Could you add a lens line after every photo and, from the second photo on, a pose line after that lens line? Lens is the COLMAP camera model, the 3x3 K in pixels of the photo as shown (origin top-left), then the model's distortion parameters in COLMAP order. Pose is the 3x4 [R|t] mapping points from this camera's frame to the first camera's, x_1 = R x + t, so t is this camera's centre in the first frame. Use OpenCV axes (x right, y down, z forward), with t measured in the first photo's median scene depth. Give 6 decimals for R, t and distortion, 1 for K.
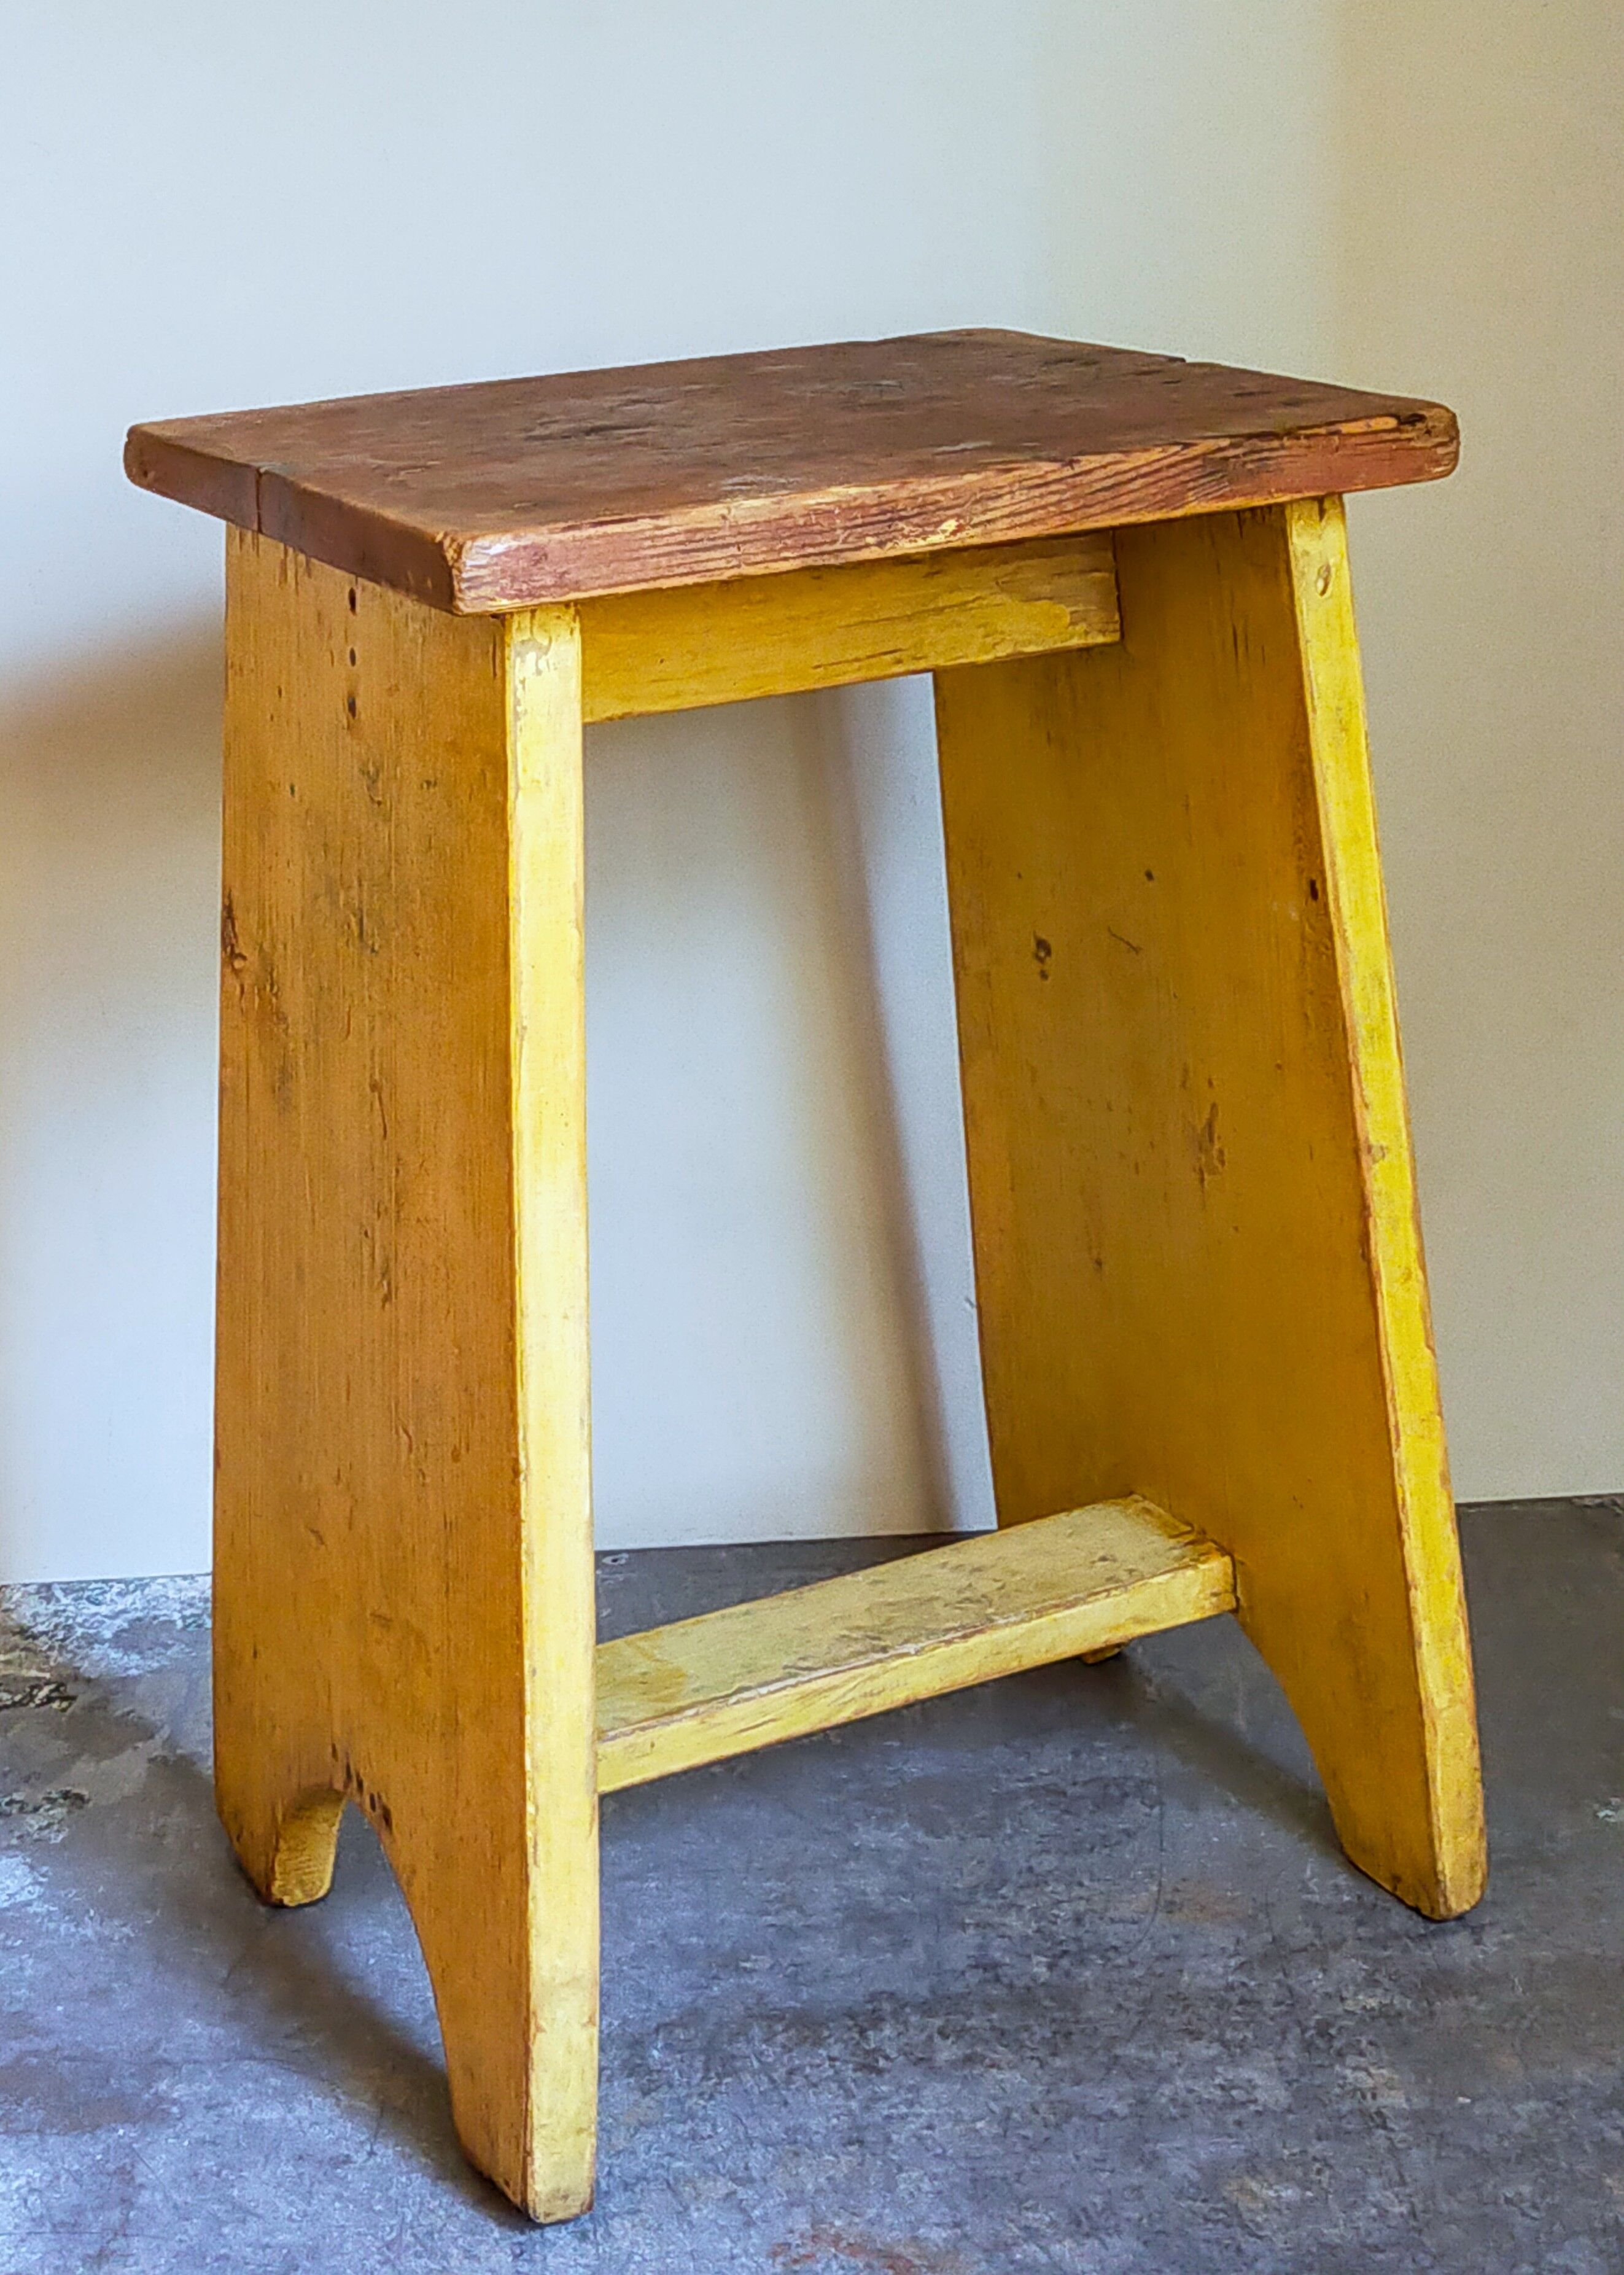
lens RADIAL K [[3616.7, 0, 707.3], [0, 3616.7, 1050.1], [0, 0, 1]] dist [0.100714, -0.069088]
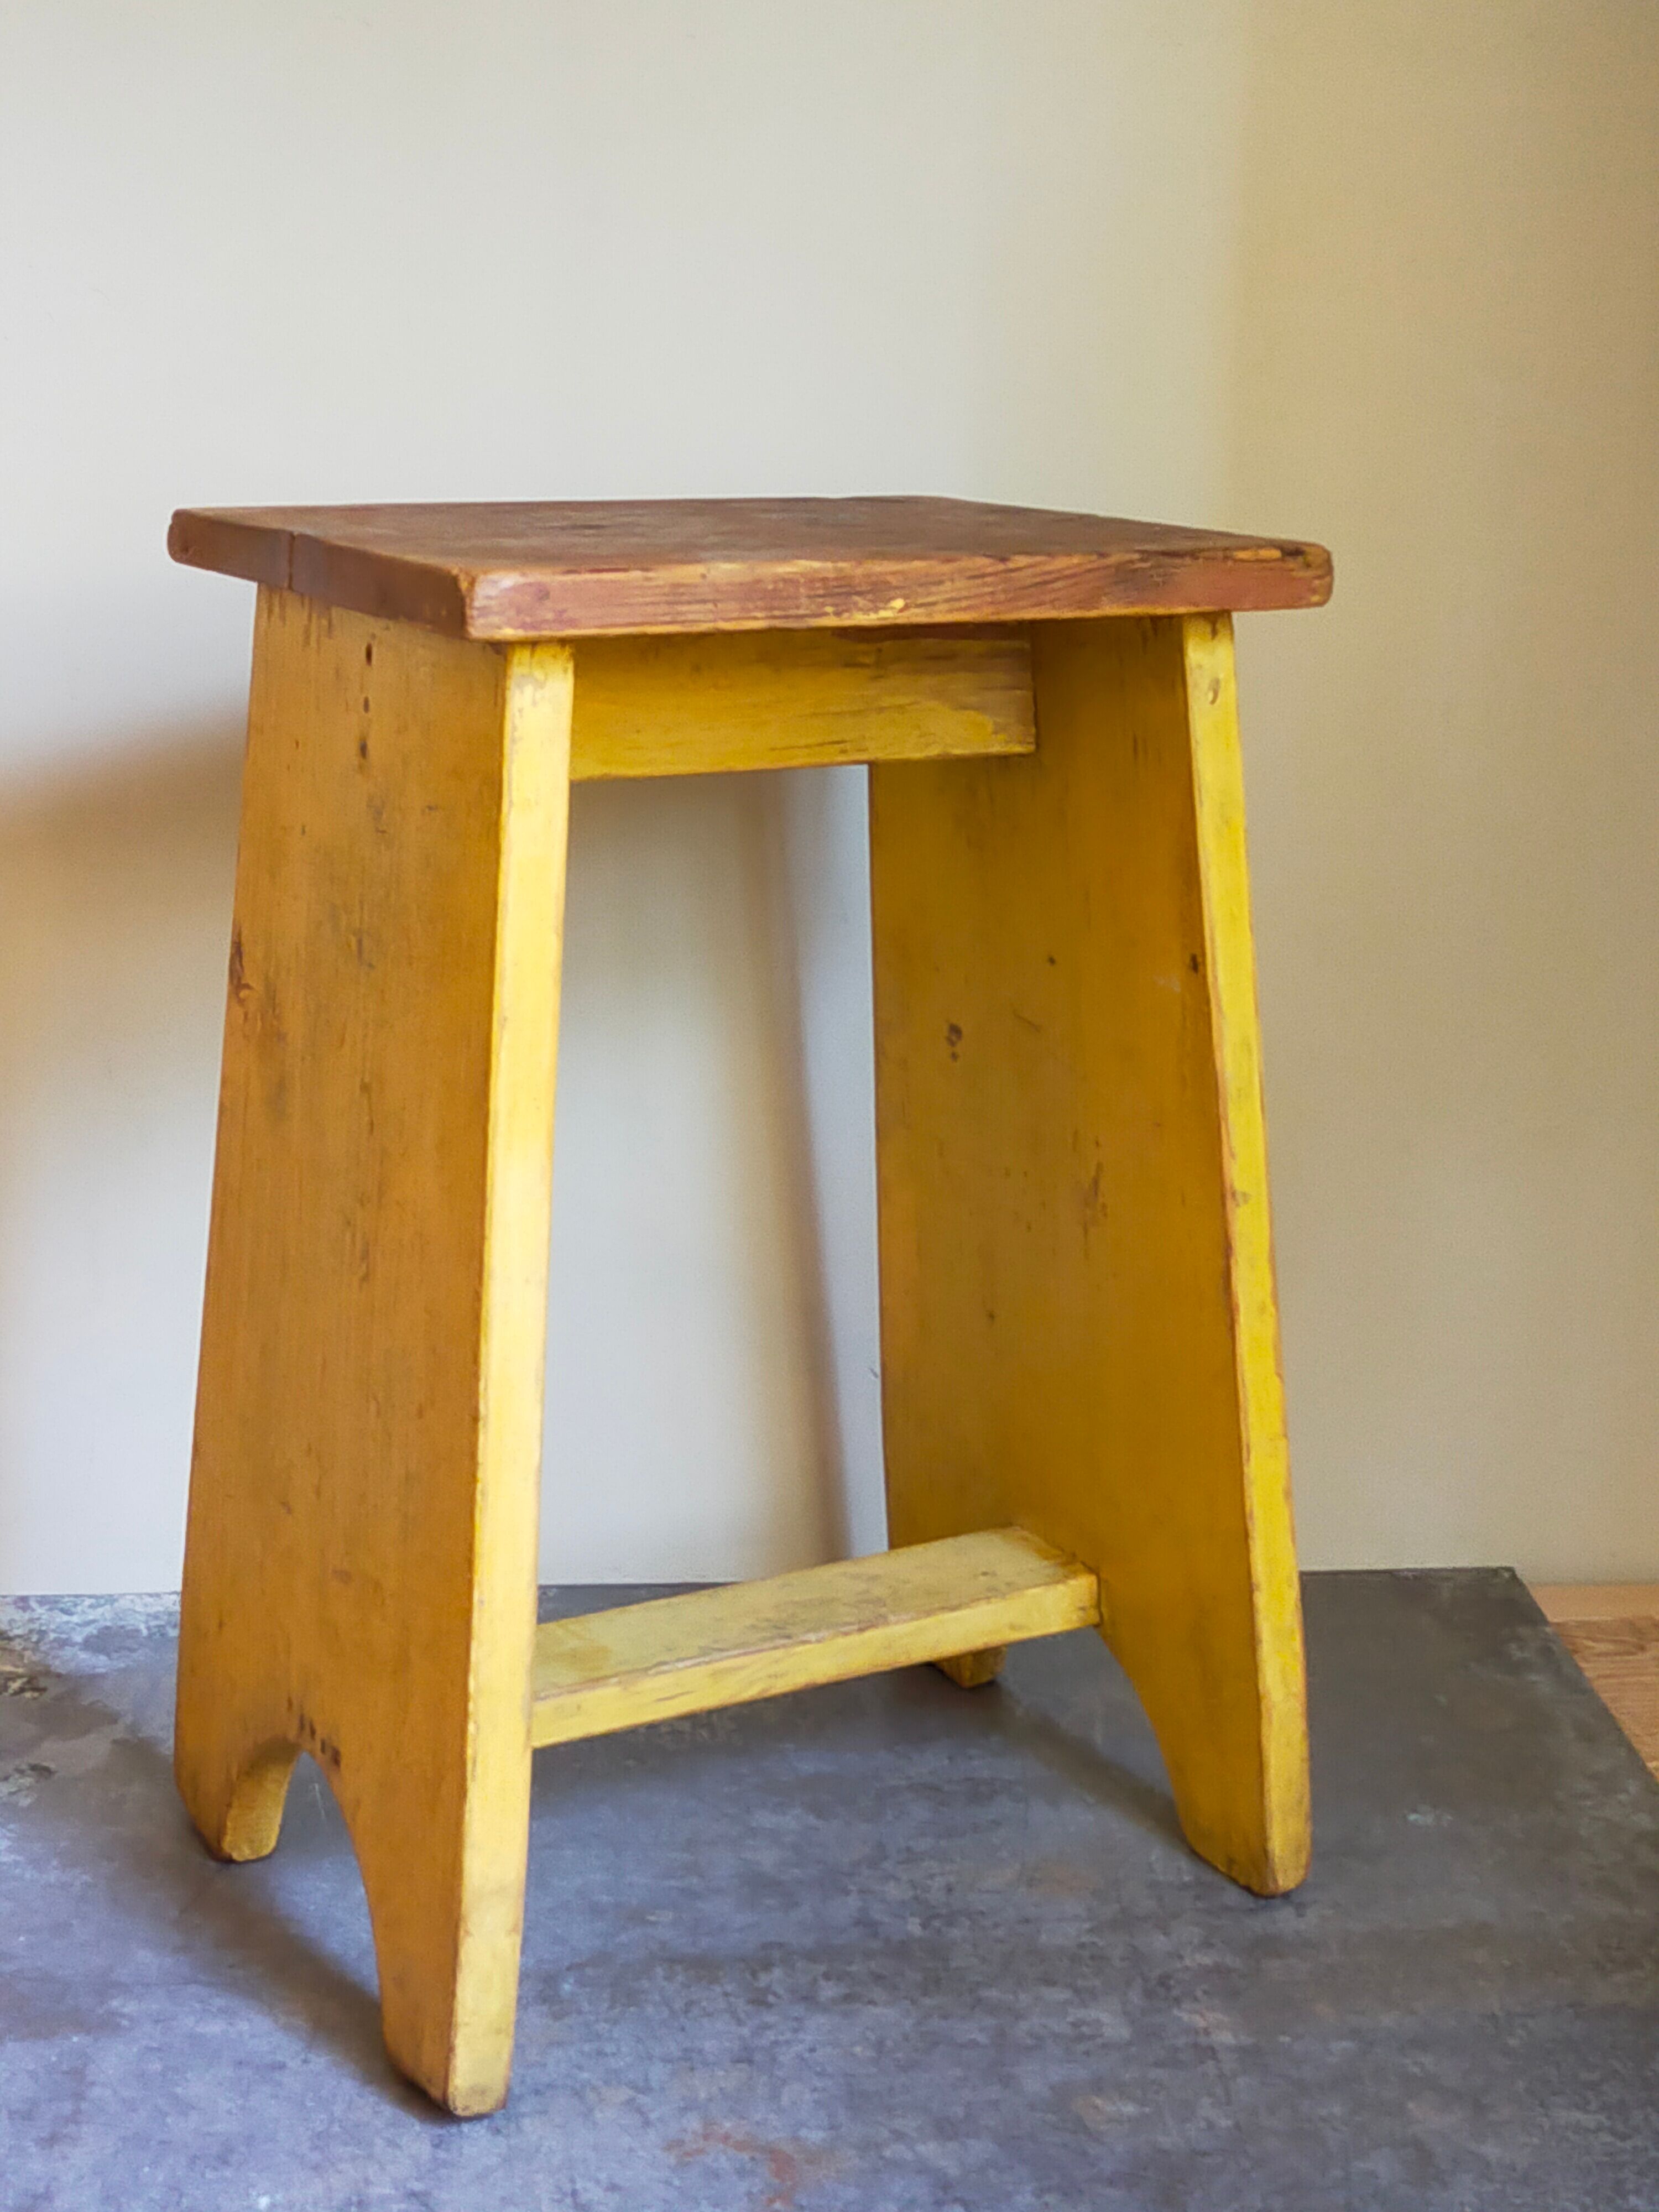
lens RADIAL K [[3257.9, 0, 829.5], [0, 3257.9, 1106.0], [0, 0, 1]] dist [0.111009, -0.146834]
pose [[0.996895, 0.049075, 0.061581, -0.009618], [-0.044693, 0.996501, -0.070628, 0.078162], [-0.064831, 0.067656, 0.995600, -0.019357]]
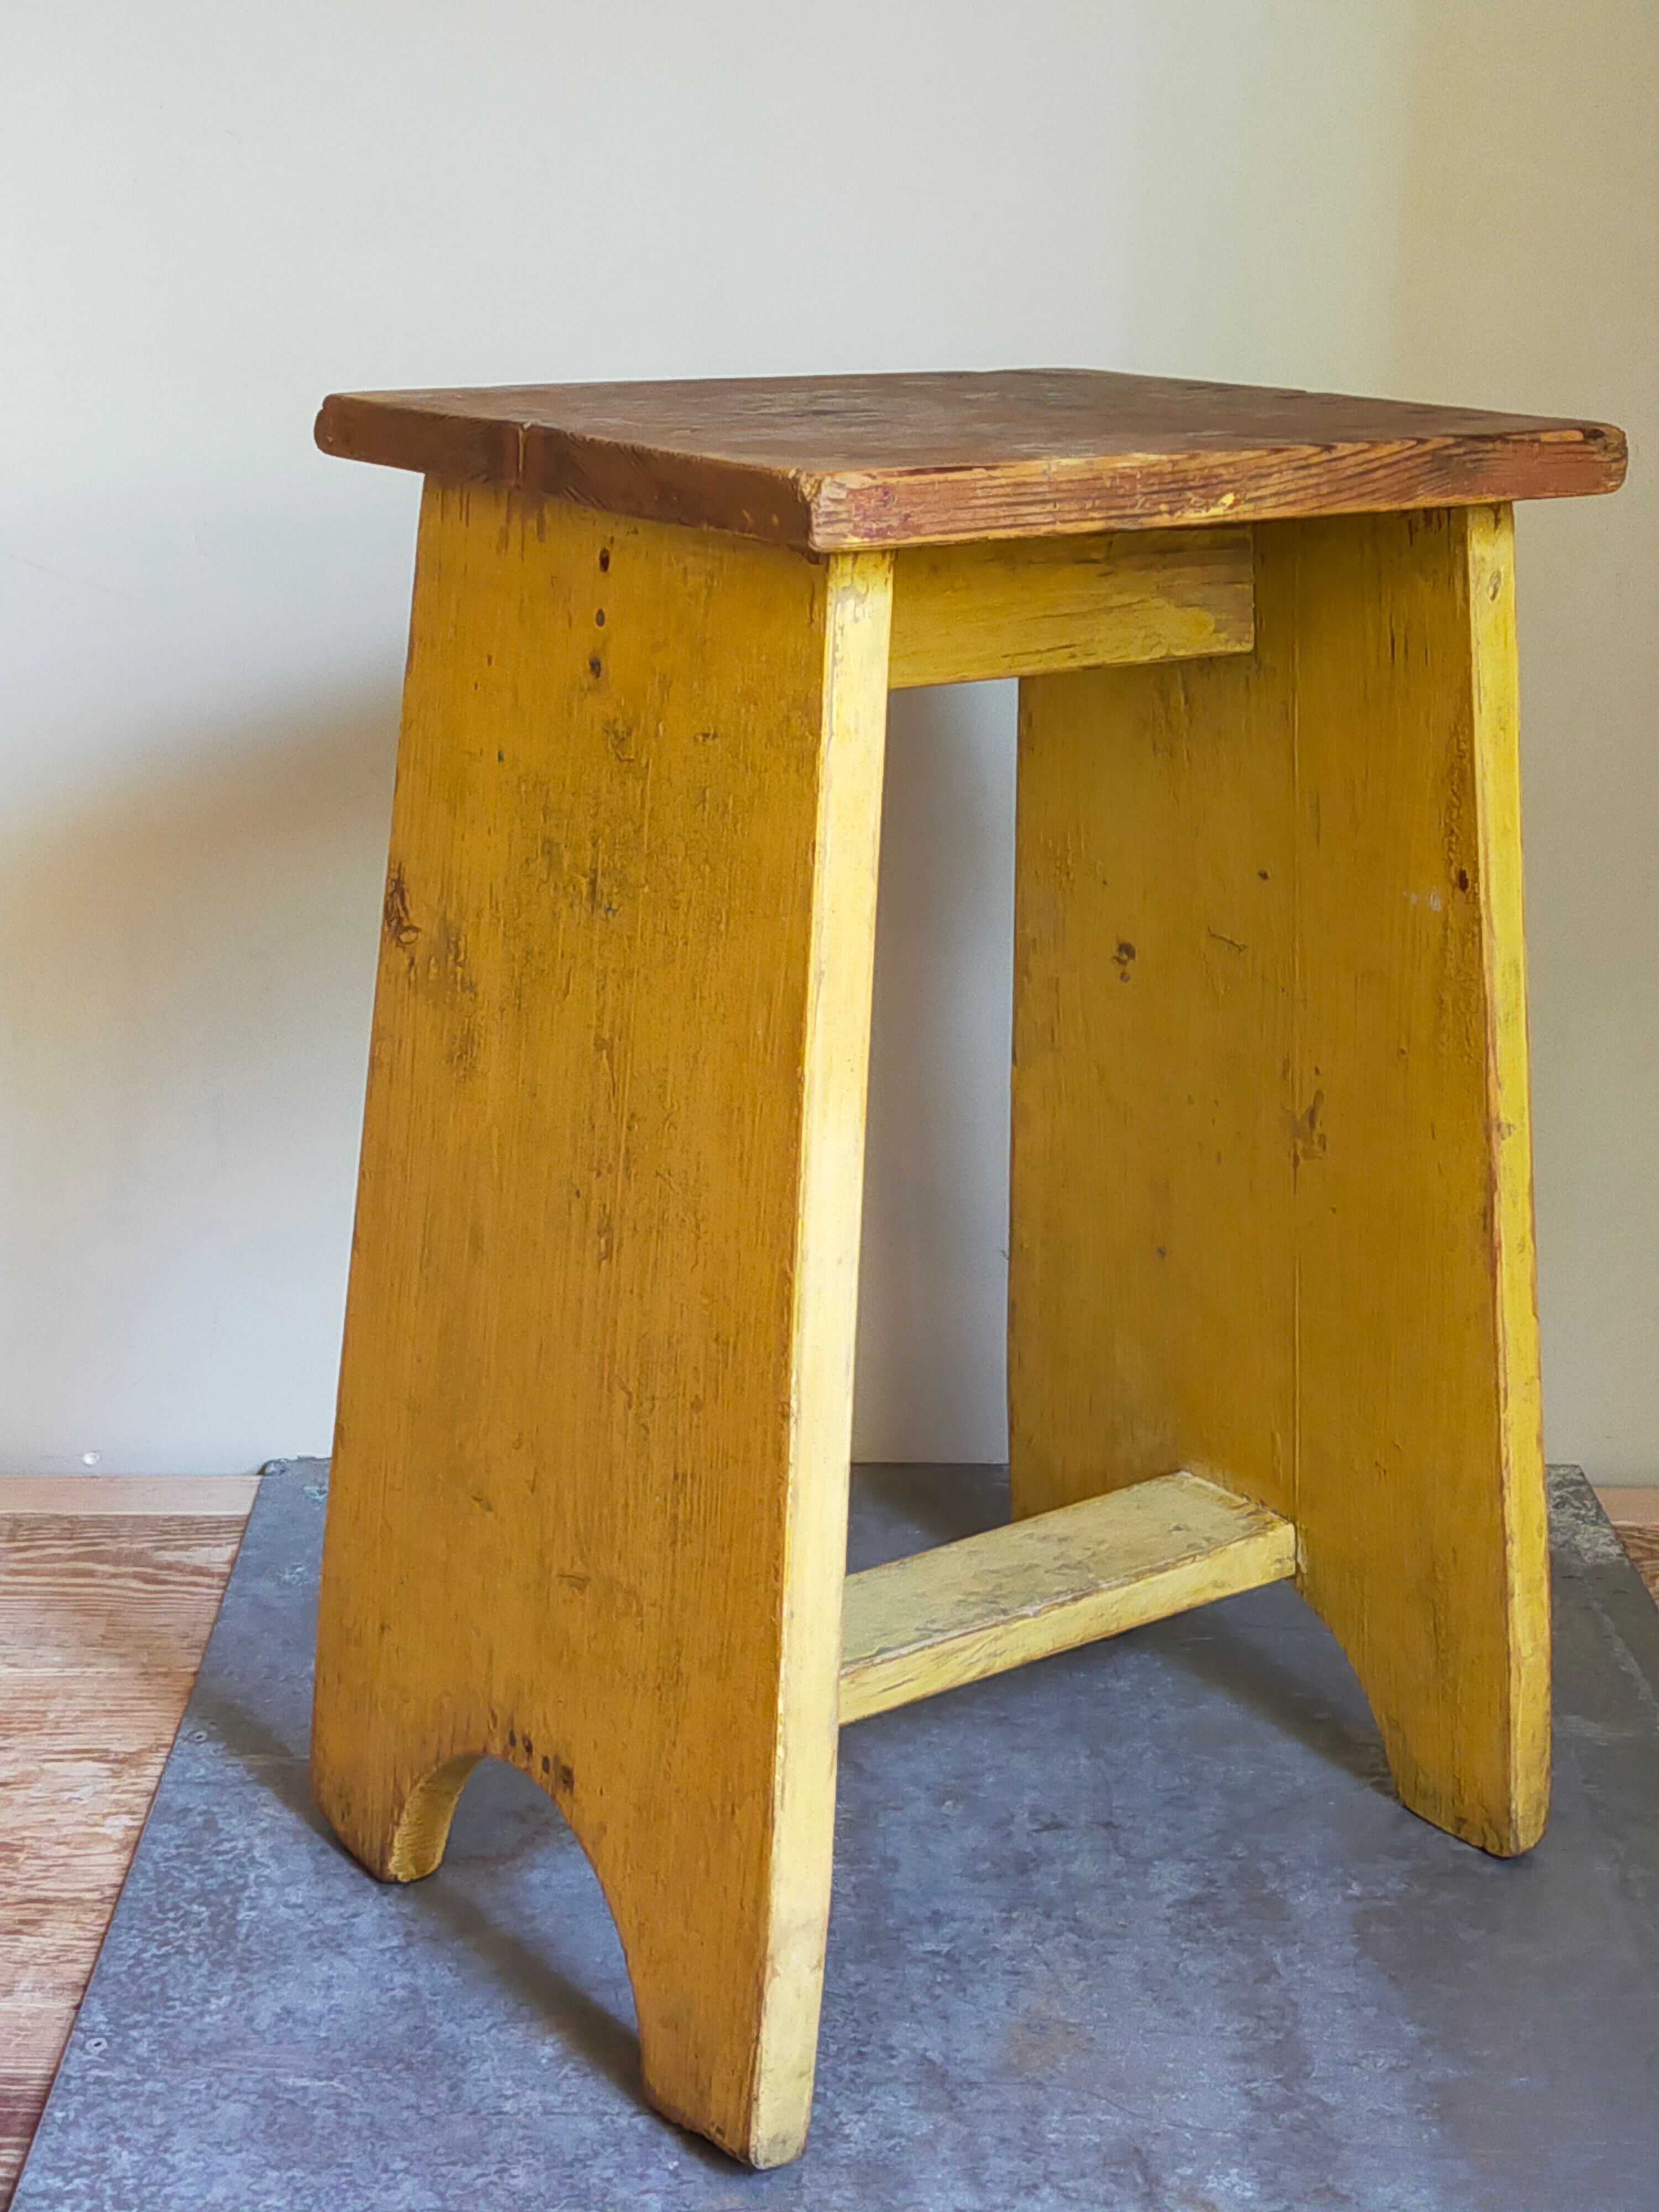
lens RADIAL K [[3257.9, 0, 829.5], [0, 3257.9, 1106.0], [0, 0, 1]] dist [0.111009, -0.146834]
pose [[0.982192, 0.014036, 0.187353, -0.192904], [-0.009200, 0.999602, -0.026658, 0.048914], [-0.187652, 0.024459, 0.981931, 0.090011]]
